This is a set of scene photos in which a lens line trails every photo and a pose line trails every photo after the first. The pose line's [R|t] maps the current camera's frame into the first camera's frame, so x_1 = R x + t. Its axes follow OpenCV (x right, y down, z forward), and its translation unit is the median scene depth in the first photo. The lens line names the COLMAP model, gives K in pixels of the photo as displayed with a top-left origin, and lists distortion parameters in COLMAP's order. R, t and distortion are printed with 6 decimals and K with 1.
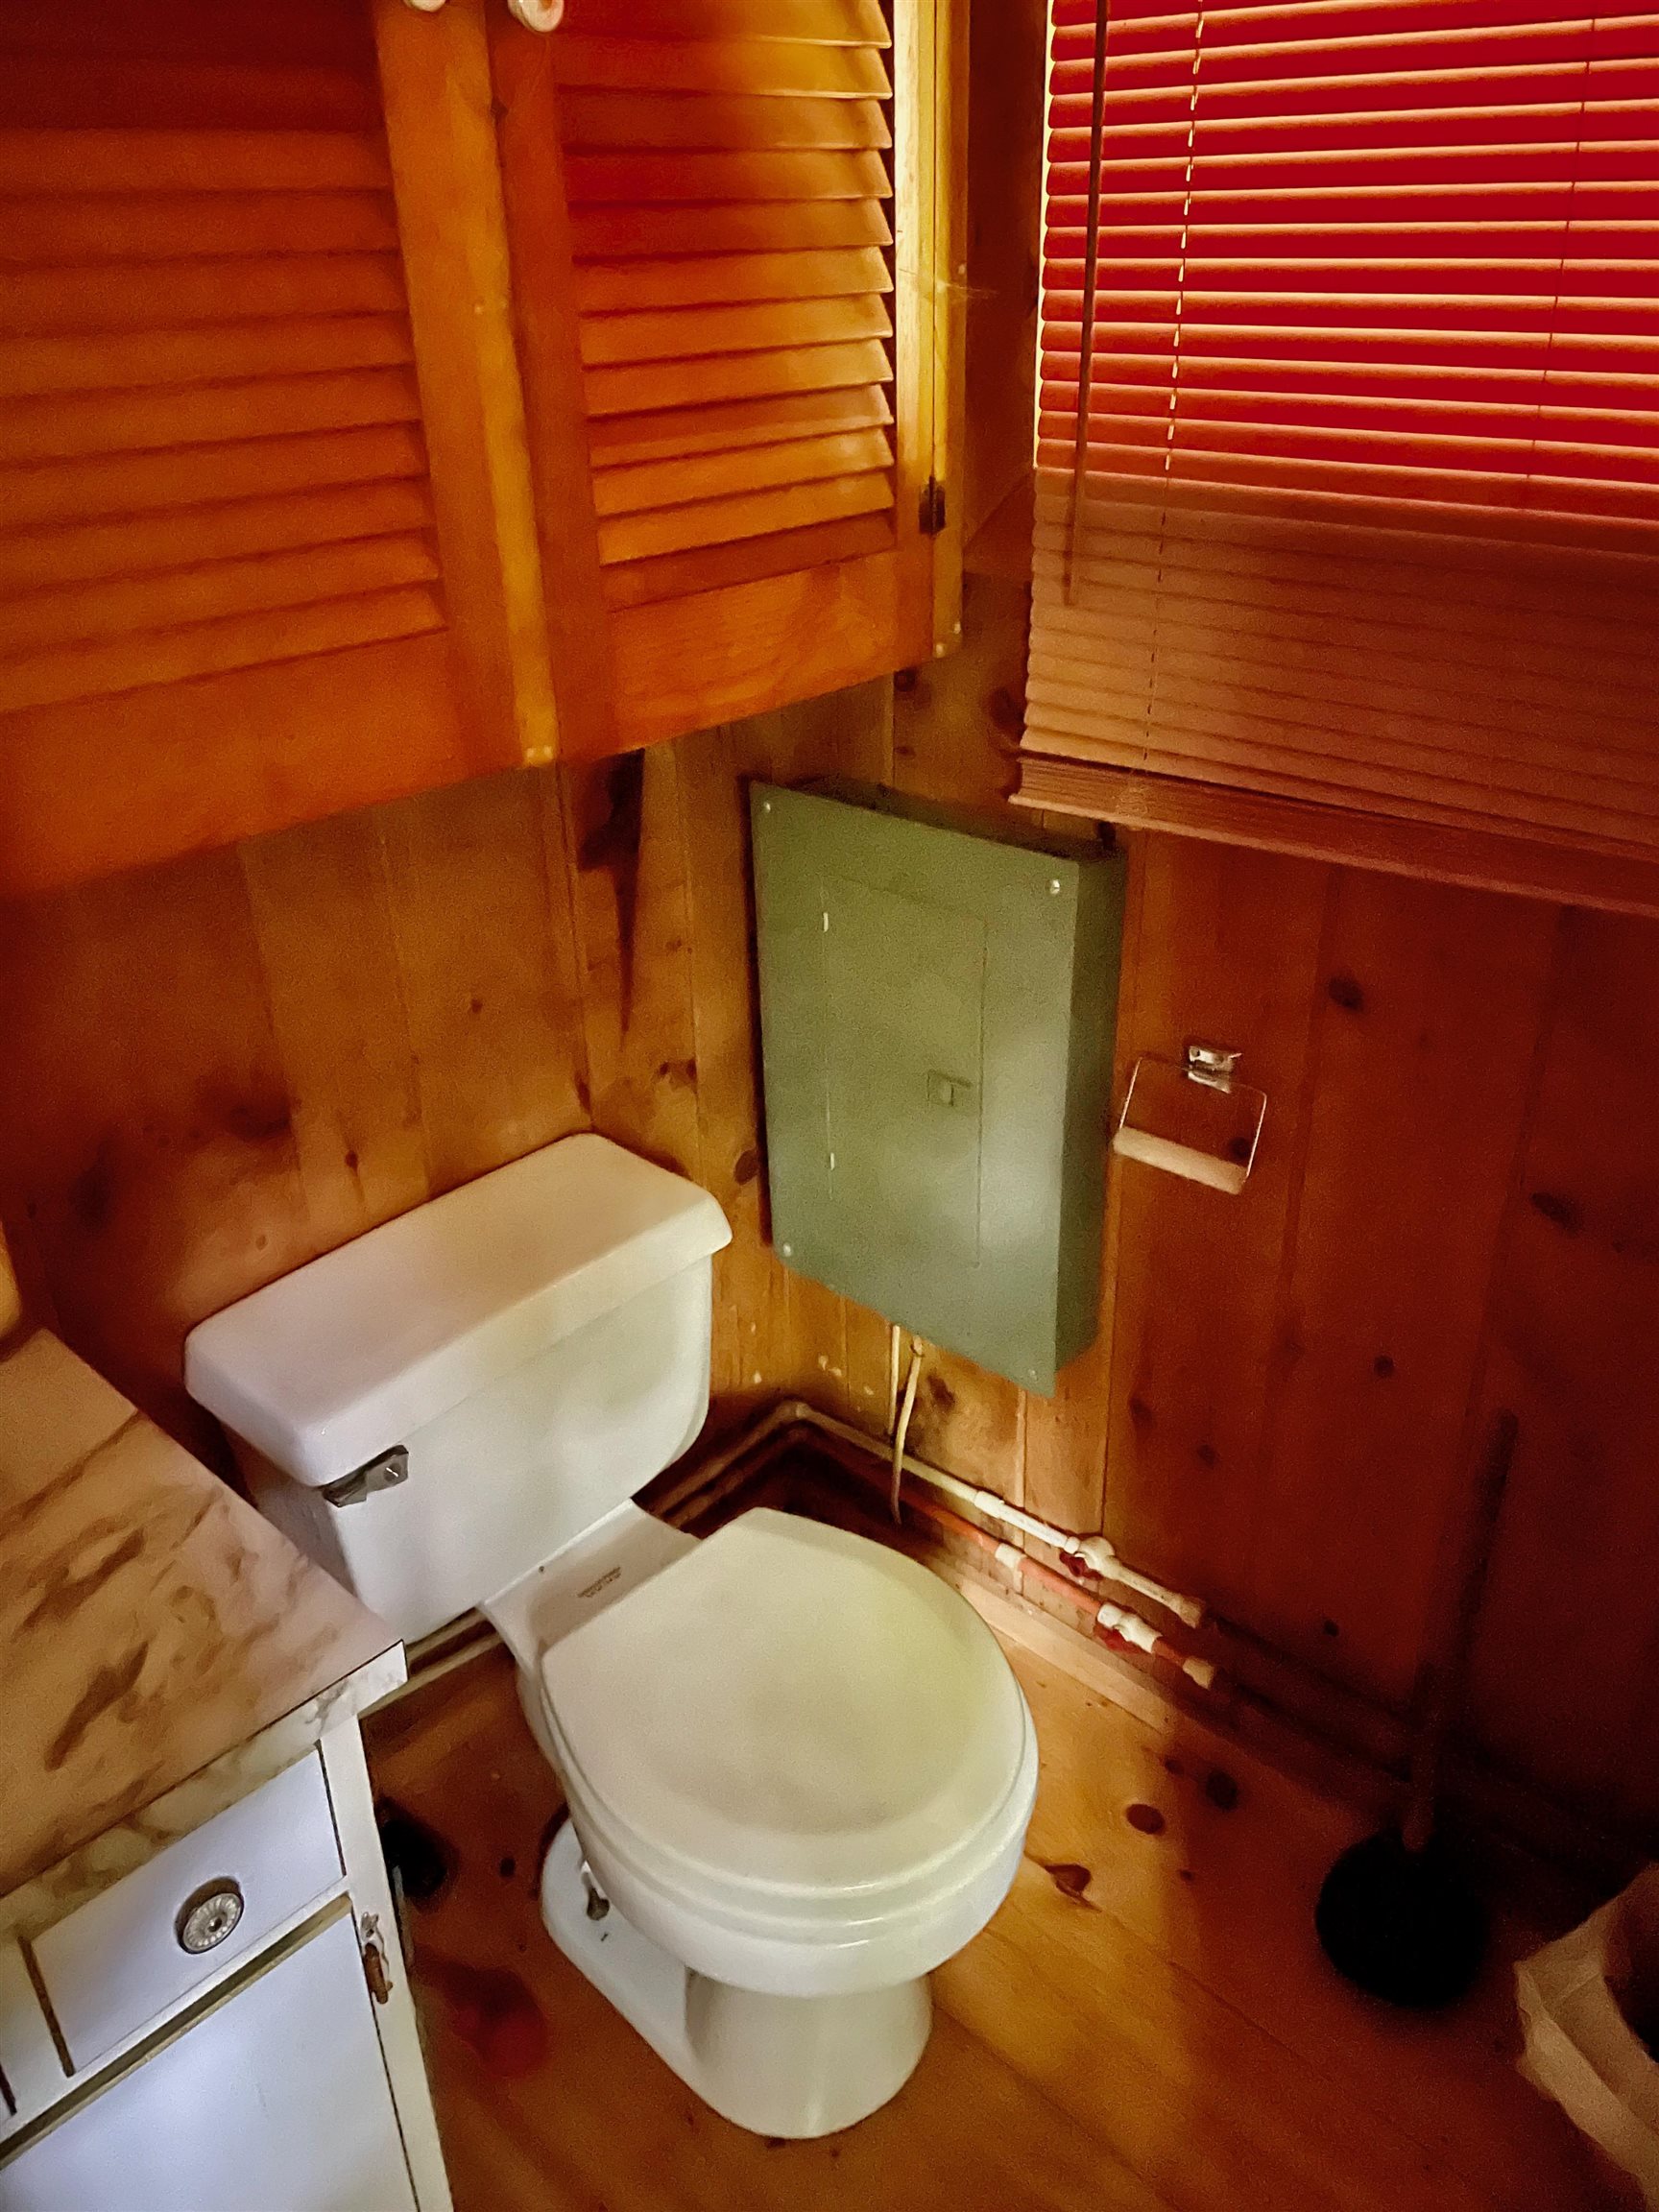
lens RADIAL K [[1664.1, 0, 831.1], [0, 1664.1, 1110.7], [0, 0, 1]] dist [0.088885, -0.116581]
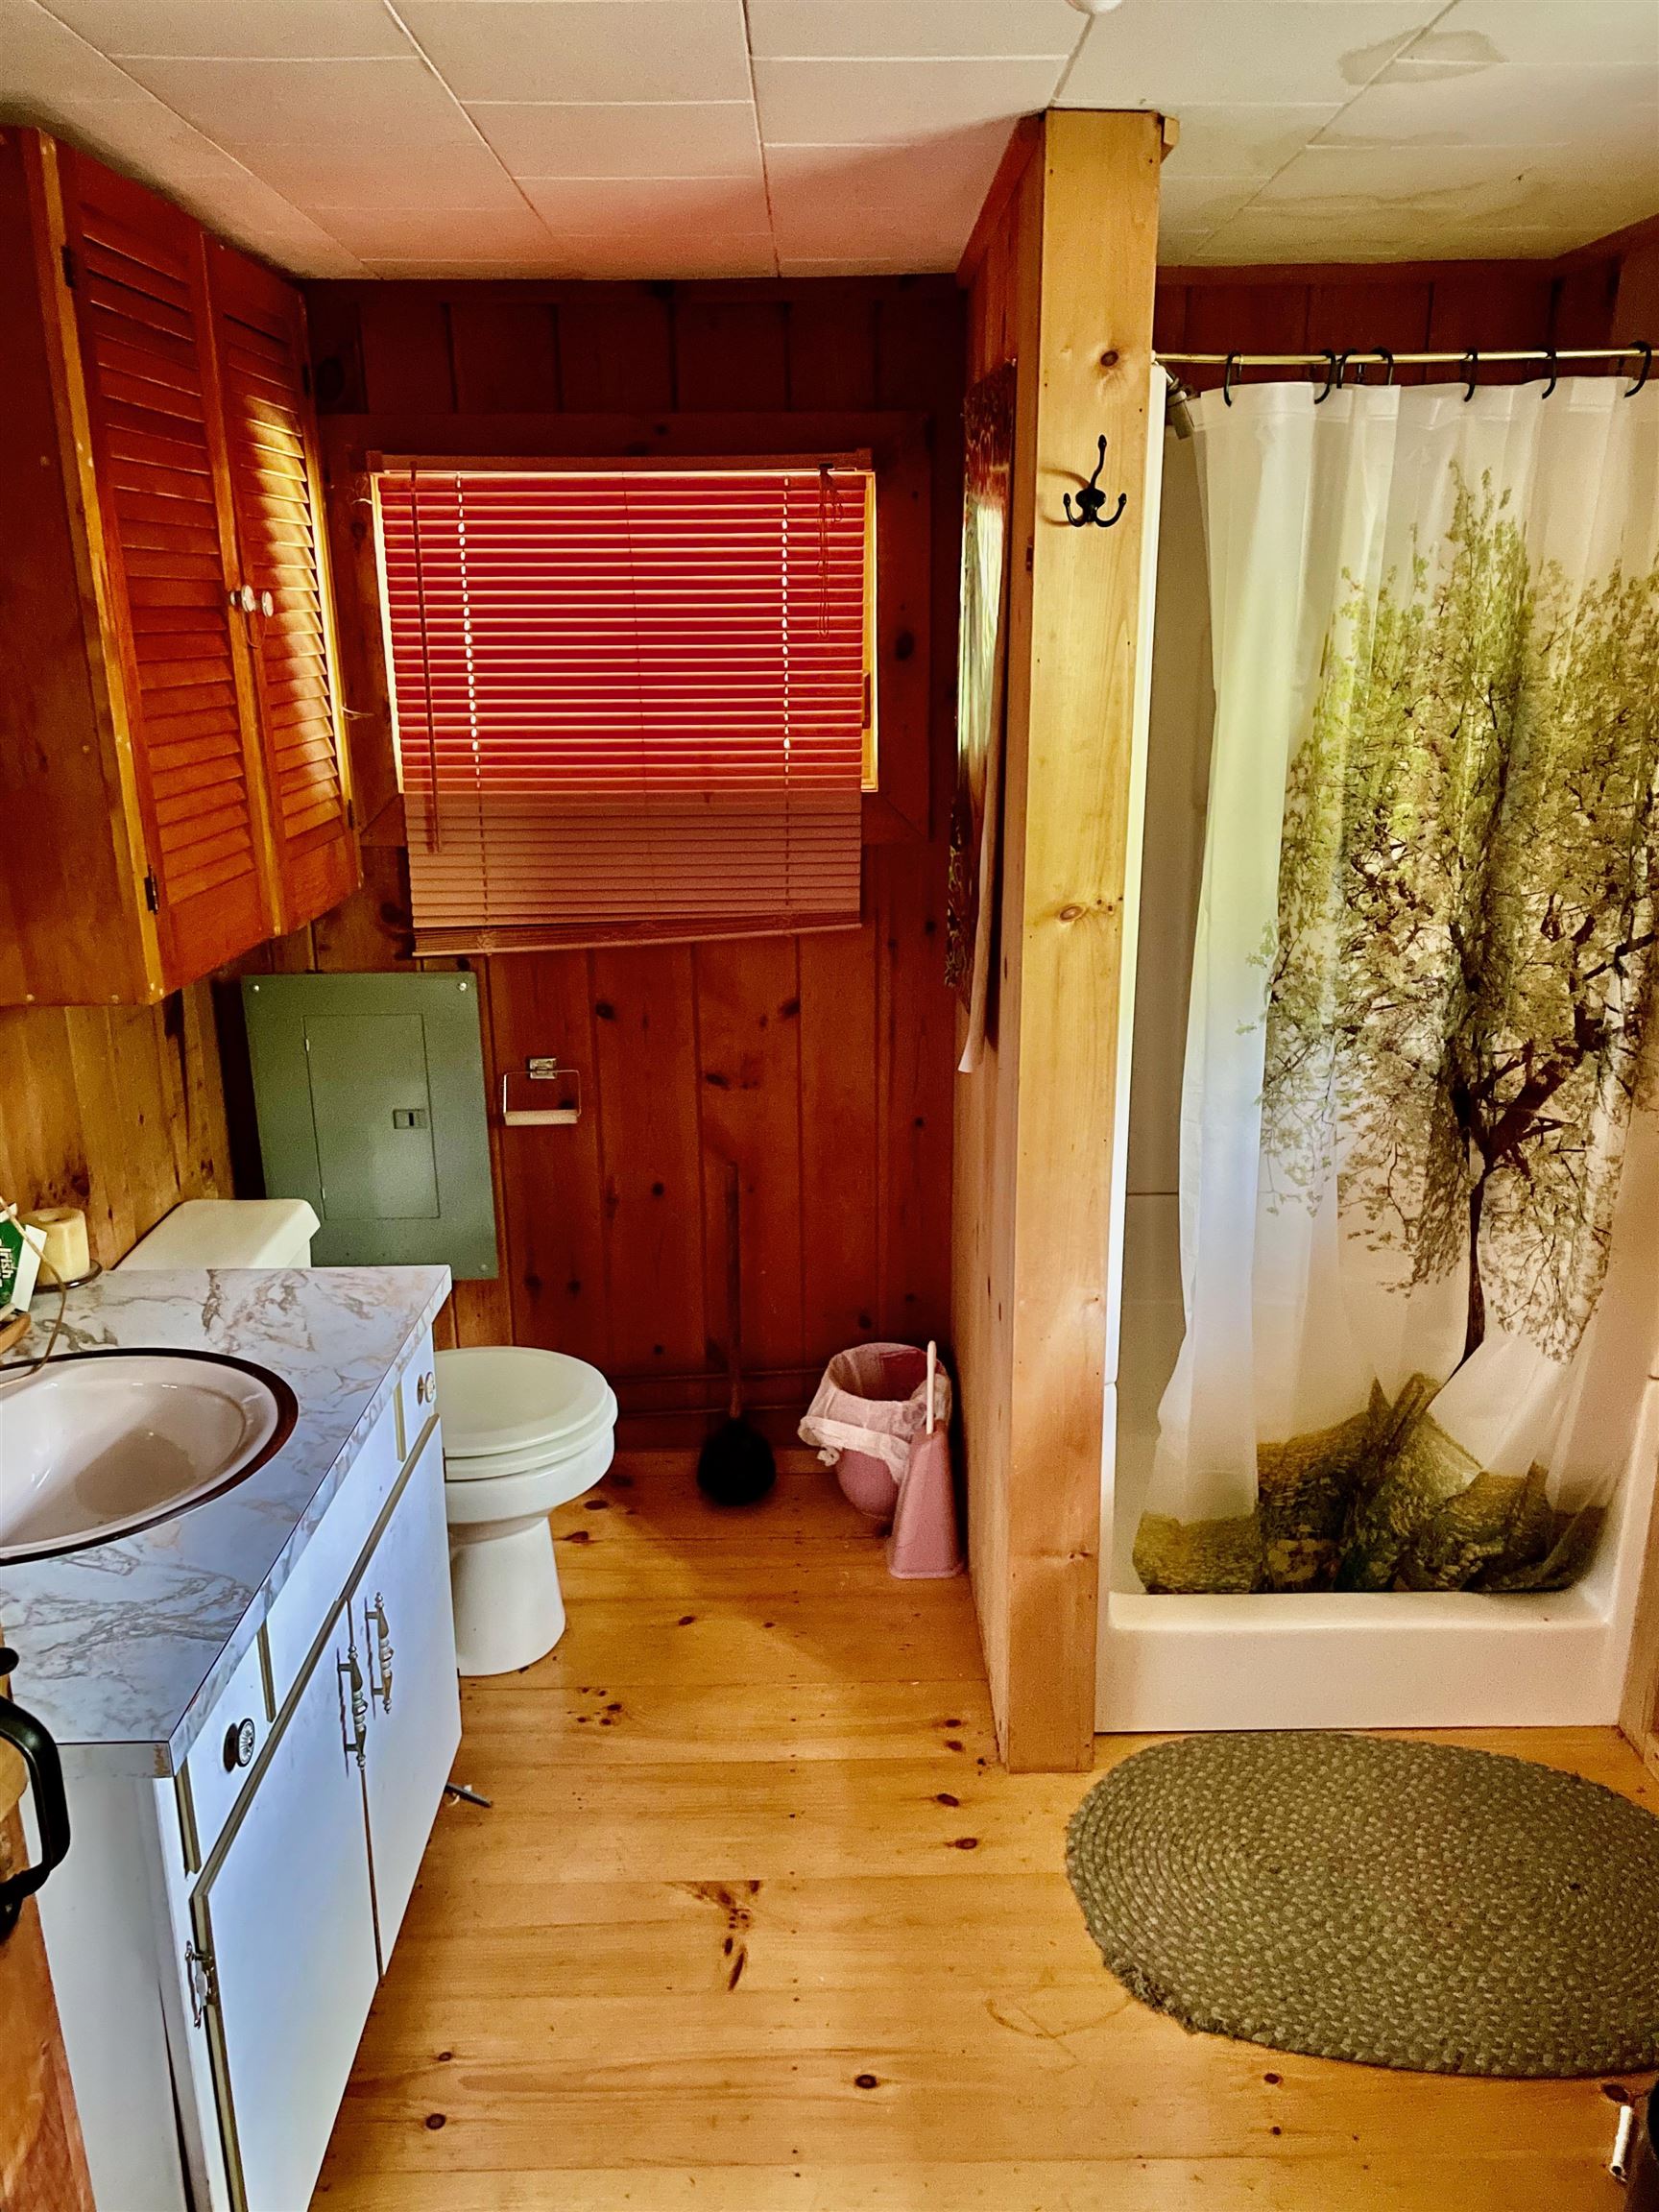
lens RADIAL K [[1664.1, 0, 842.1], [0, 1664.1, 1113.0], [0, 0, 1]] dist [0.088885, -0.116581]
pose [[0.718163, -0.187089, 0.670253, -0.923802], [0.321966, 0.943220, -0.081698, 0.323549], [-0.616911, 0.274471, 0.737622, -0.728152]]
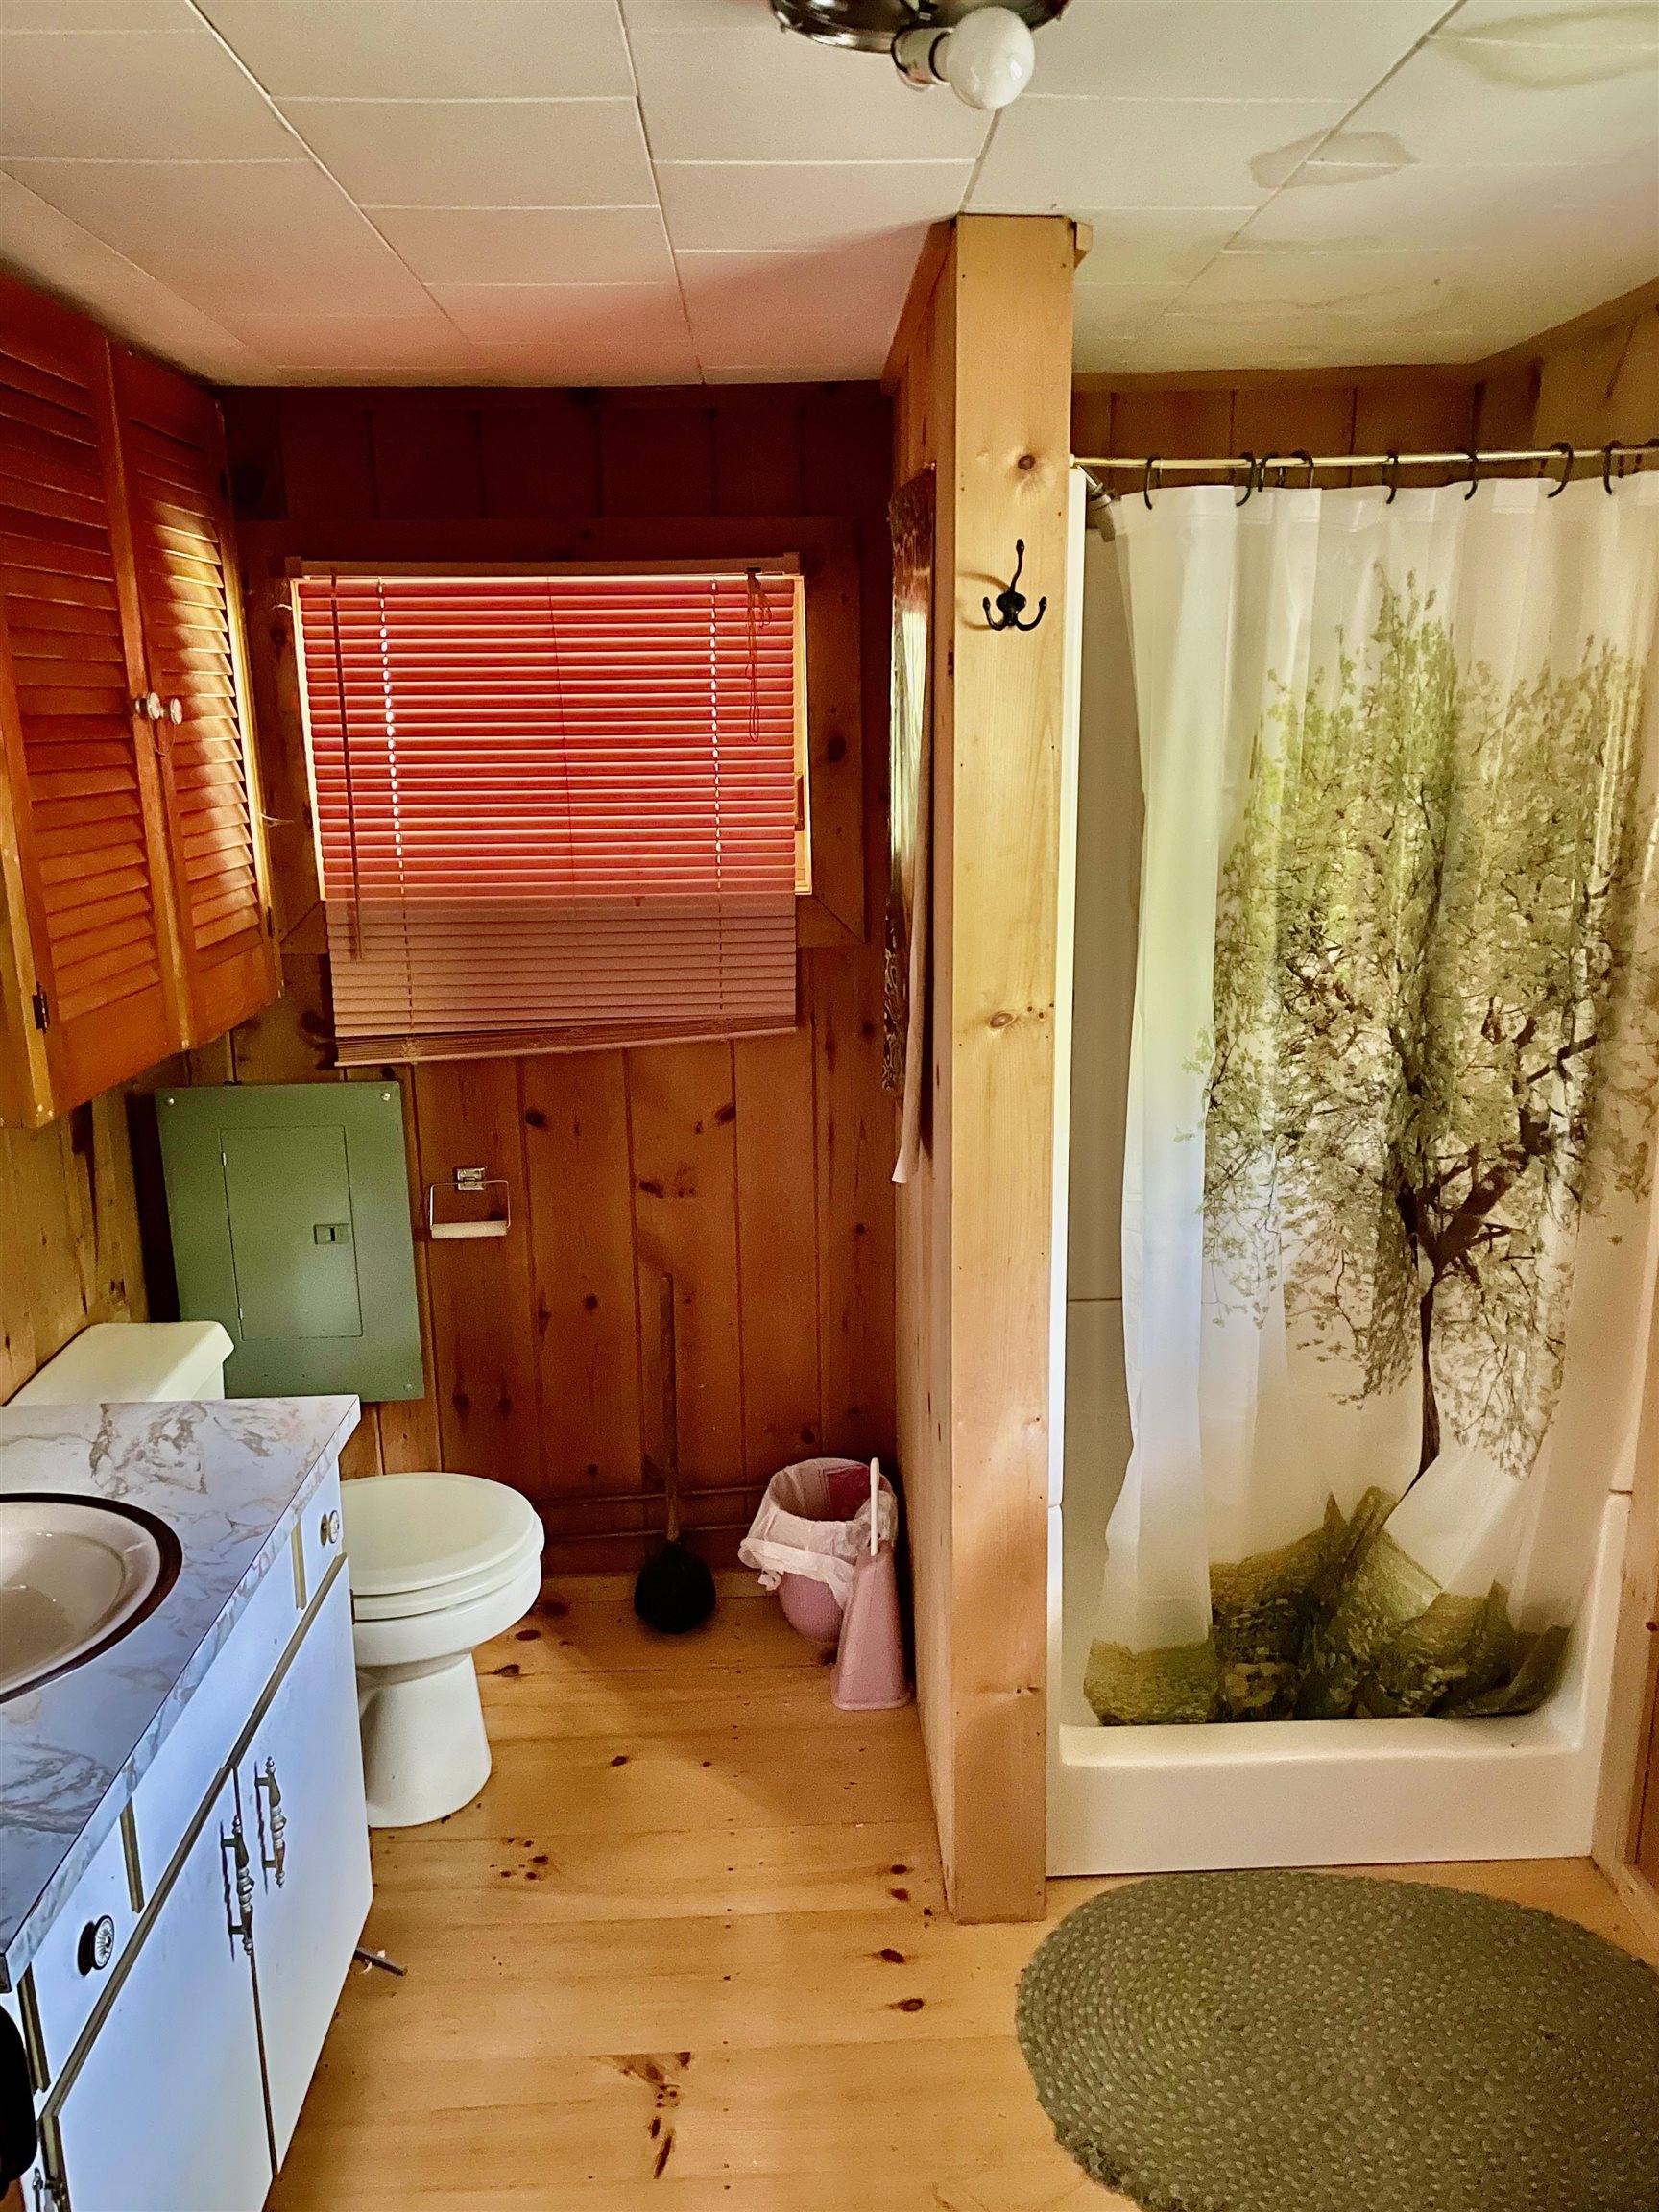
lens RADIAL K [[1664.1, 0, 839.0], [0, 1664.1, 1117.3], [0, 0, 1]] dist [0.088885, -0.116581]
pose [[0.701540, -0.160352, 0.694355, -0.863408], [0.335701, 0.933835, -0.123517, 0.309739], [-0.628607, 0.319748, 0.708953, -0.713470]]
